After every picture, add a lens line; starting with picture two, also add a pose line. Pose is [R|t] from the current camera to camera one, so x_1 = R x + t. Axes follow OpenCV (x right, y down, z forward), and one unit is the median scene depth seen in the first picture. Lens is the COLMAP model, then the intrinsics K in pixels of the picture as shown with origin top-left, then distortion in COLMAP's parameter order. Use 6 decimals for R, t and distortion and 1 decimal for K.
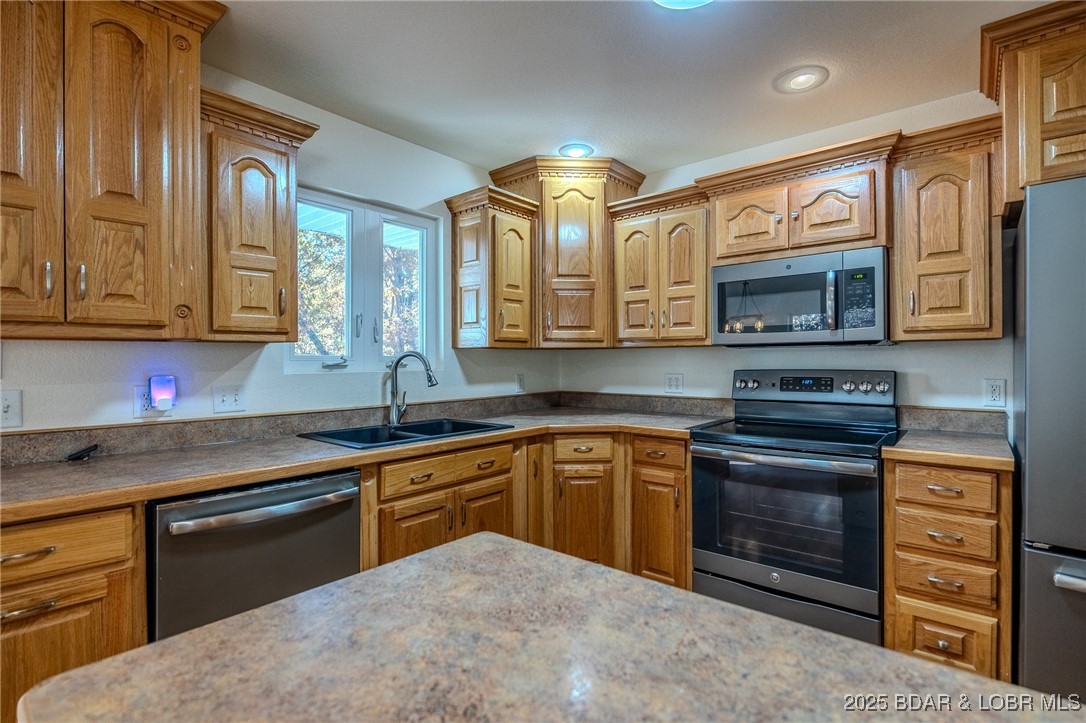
lens RADIAL K [[508.4, 0, 543.0], [0, 508.4, 361.5], [0, 0, 1]] dist [-0.015204, -0.000147]
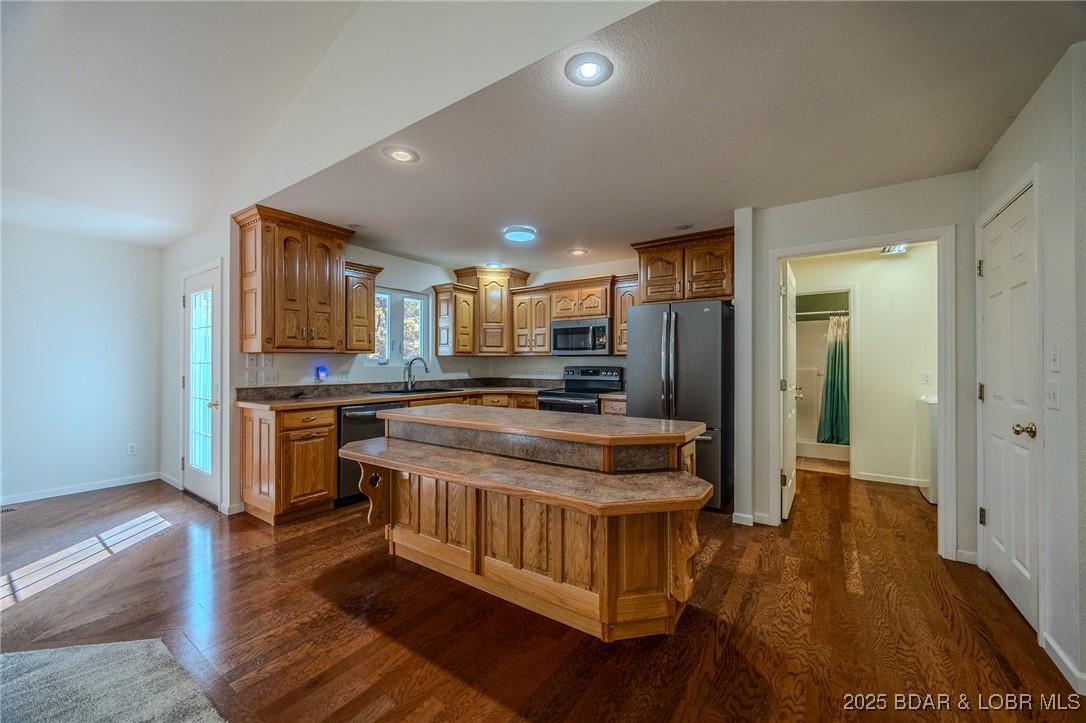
lens RADIAL K [[413.0, 0, 544.8], [0, 413.0, 361.1], [0, 0, 1]] dist [-0.001798, -0.000231]
pose [[0.994223, 0.006244, 0.107150, 0.101748], [-0.005631, 0.999966, -0.006020, 0.004849], [-0.107184, 0.005382, 0.994225, -0.853308]]
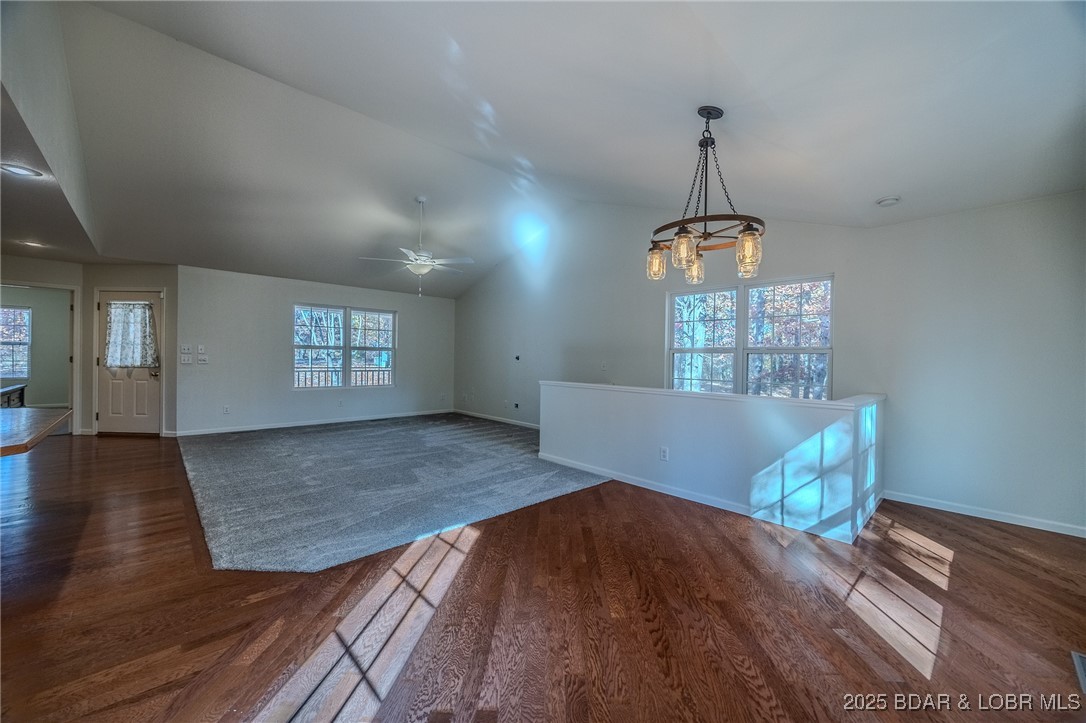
lens RADIAL K [[413.0, 0, 544.8], [0, 413.0, 361.1], [0, 0, 1]] dist [-0.001798, -0.000231]
pose [[-0.994333, -0.015432, 0.105183, -1.229818], [-0.015144, 0.999879, 0.003537, 0.018978], [-0.105225, 0.001924, -0.994447, 0.684380]]
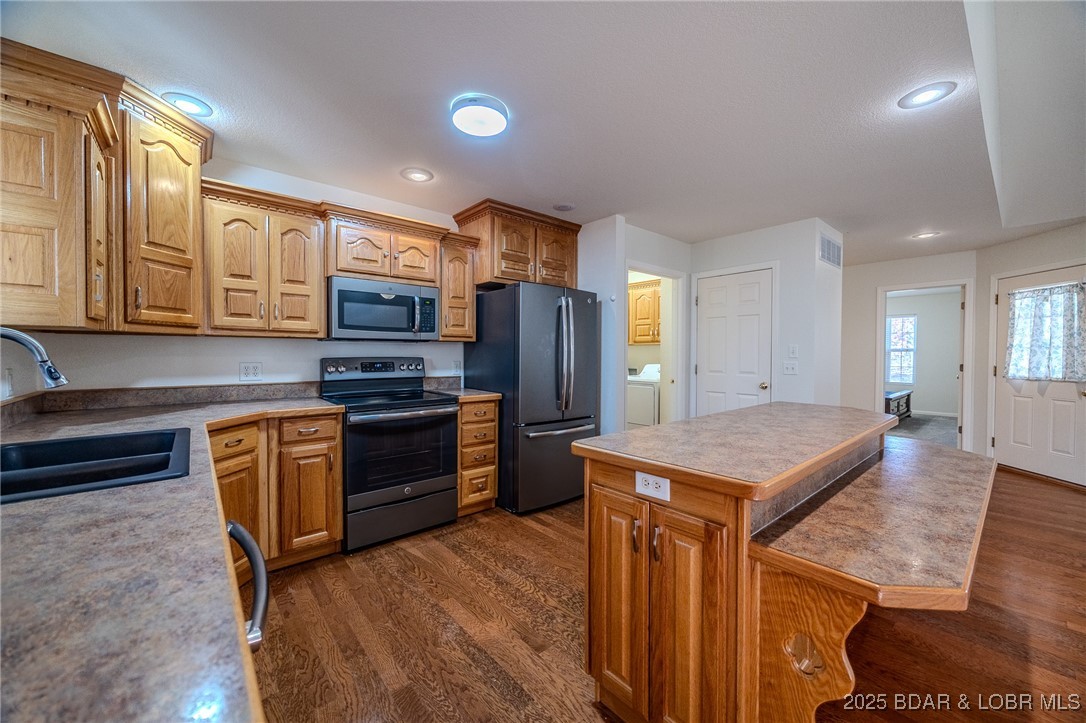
lens RADIAL K [[413.0, 0, 544.8], [0, 413.0, 361.1], [0, 0, 1]] dist [-0.001798, -0.000231]
pose [[0.155262, -0.015547, 0.987751, -0.587332], [-0.004891, 0.999852, 0.016506, 0.005318], [-0.987861, -0.007394, 0.155163, 0.315792]]
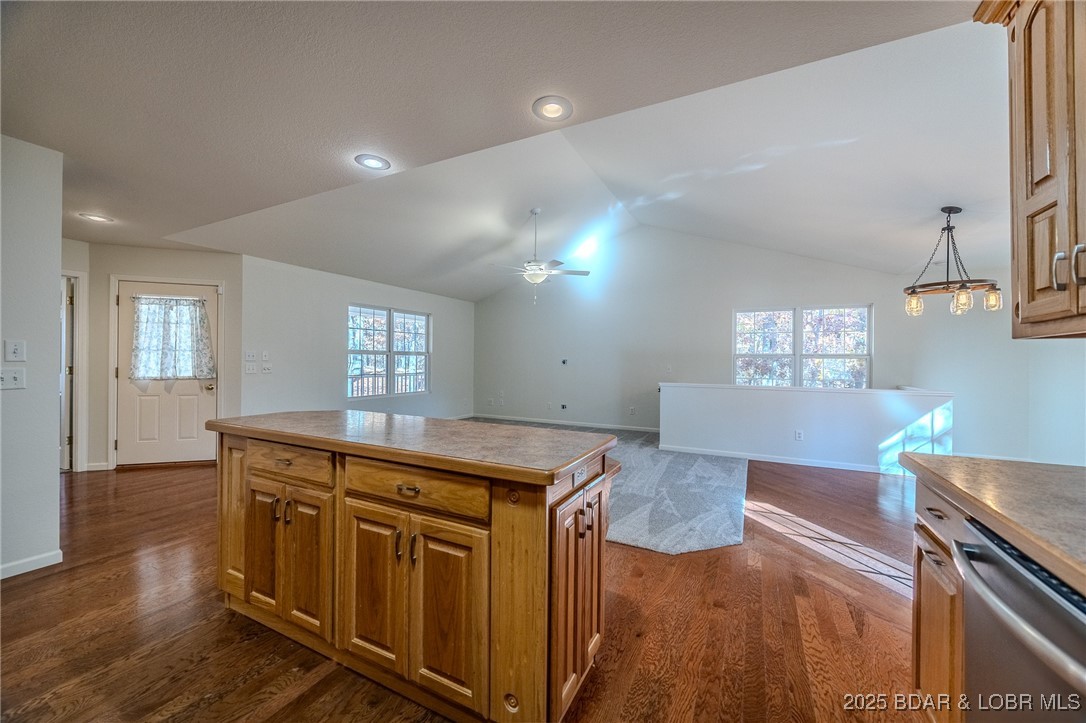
lens RADIAL K [[413.0, 0, 544.8], [0, 413.0, 361.1], [0, 0, 1]] dist [-0.001798, -0.000231]
pose [[-0.972647, -0.006107, -0.232208, 0.068632], [-0.006298, 0.999980, 0.000083, 0.006526], [0.232203, 0.001543, -0.972666, 0.788828]]
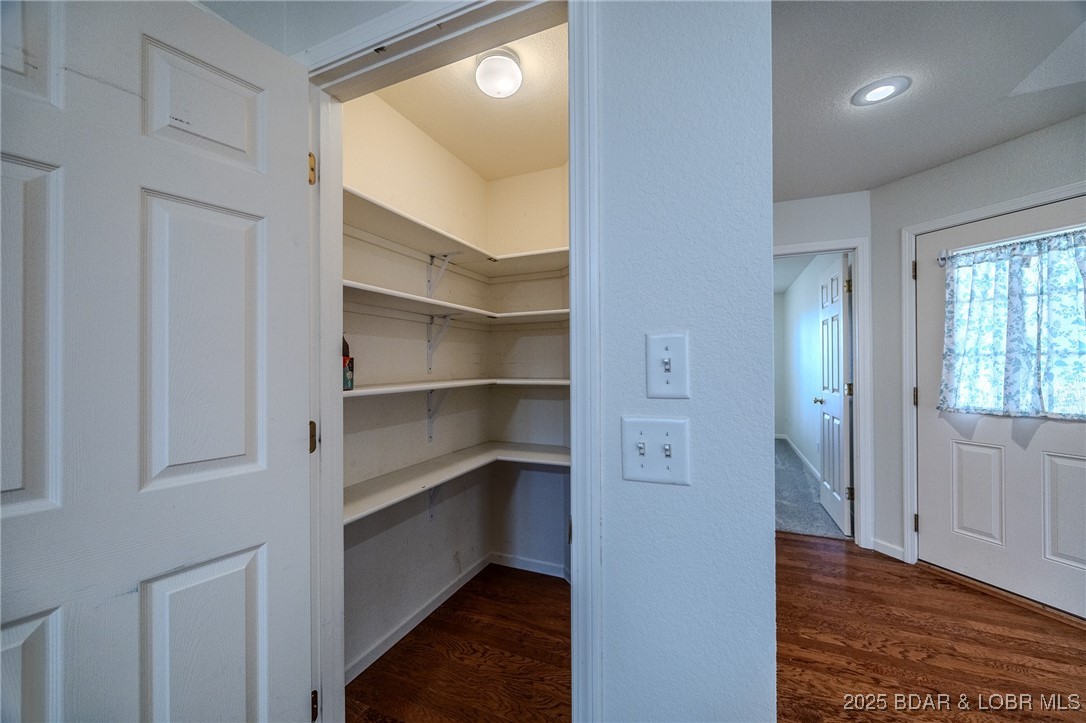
lens RADIAL K [[413.0, 0, 544.8], [0, 413.0, 361.1], [0, 0, 1]] dist [-0.001798, -0.000231]
pose [[-0.298704, 0.010992, 0.954282, 0.717066], [0.002291, 0.999939, -0.010801, -0.009018], [-0.954343, -0.001040, -0.298711, -0.140635]]
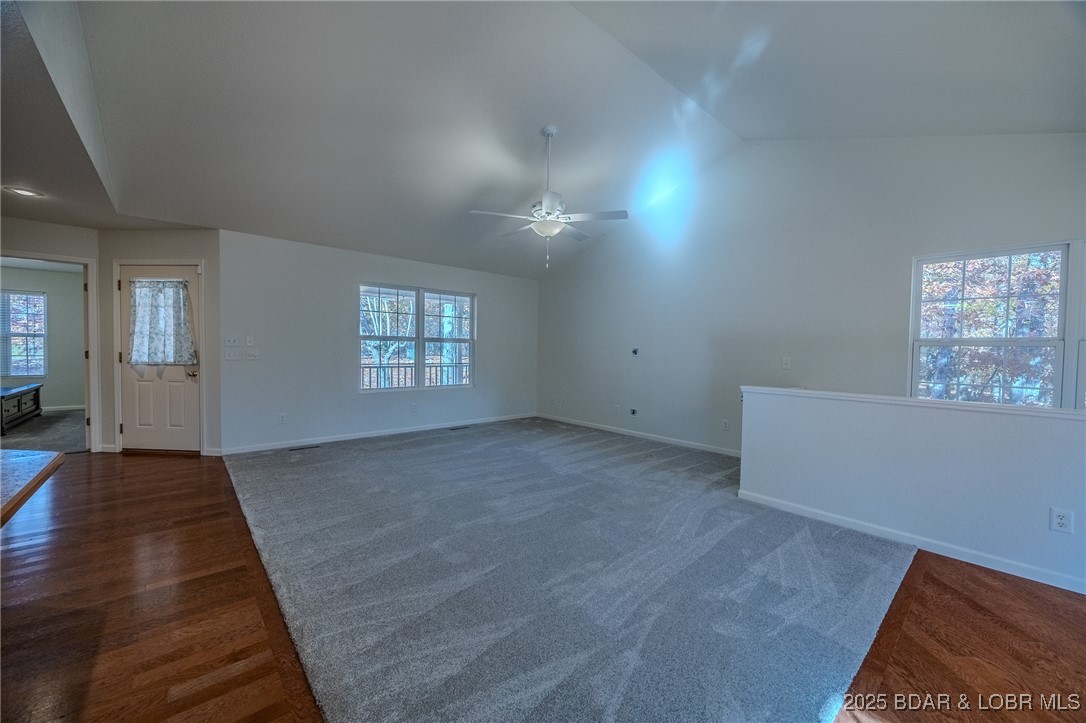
lens RADIAL K [[413.5, 0, 544.6], [0, 413.5, 363.7], [0, 0, 1]] dist [-0.000881, -0.000292]
pose [[-0.989830, -0.018477, 0.141049, -0.589981], [-0.014402, 0.999451, 0.029854, 0.016084], [-0.141523, 0.027519, -0.989552, 0.179605]]
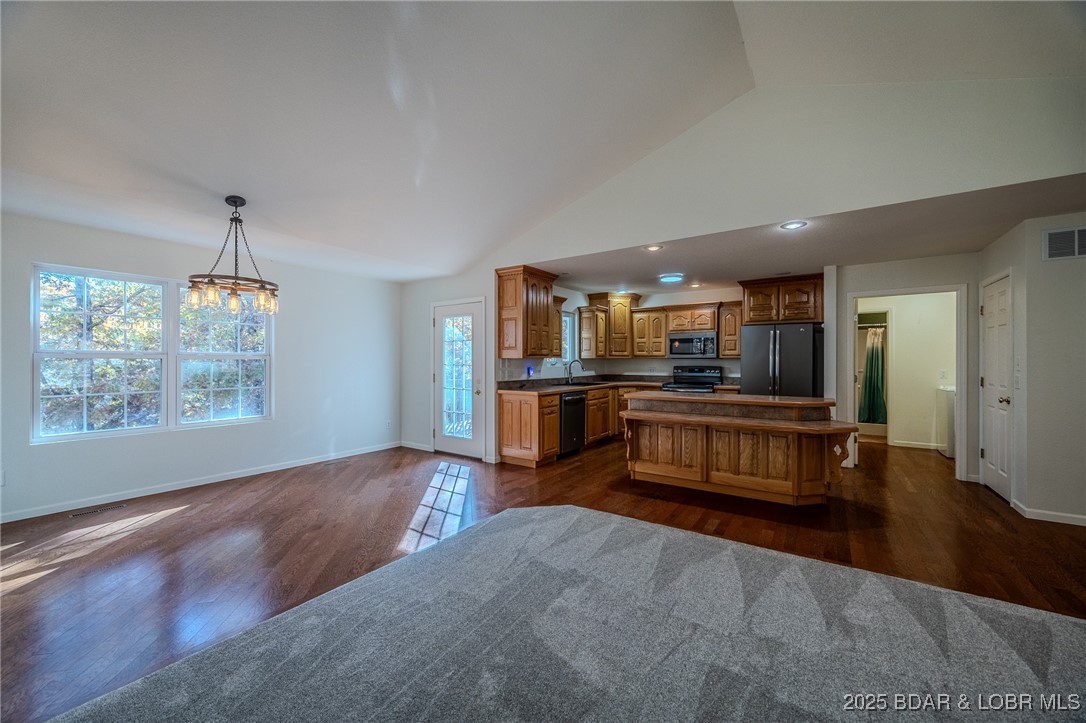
lens RADIAL K [[413.0, 0, 544.8], [0, 413.0, 361.1], [0, 0, 1]] dist [-0.001798, -0.000231]
pose [[0.994169, 0.003167, 0.107786, -0.697067], [-0.003288, 0.999994, 0.000945, -0.013730], [-0.107783, -0.001294, 0.994174, -1.455391]]
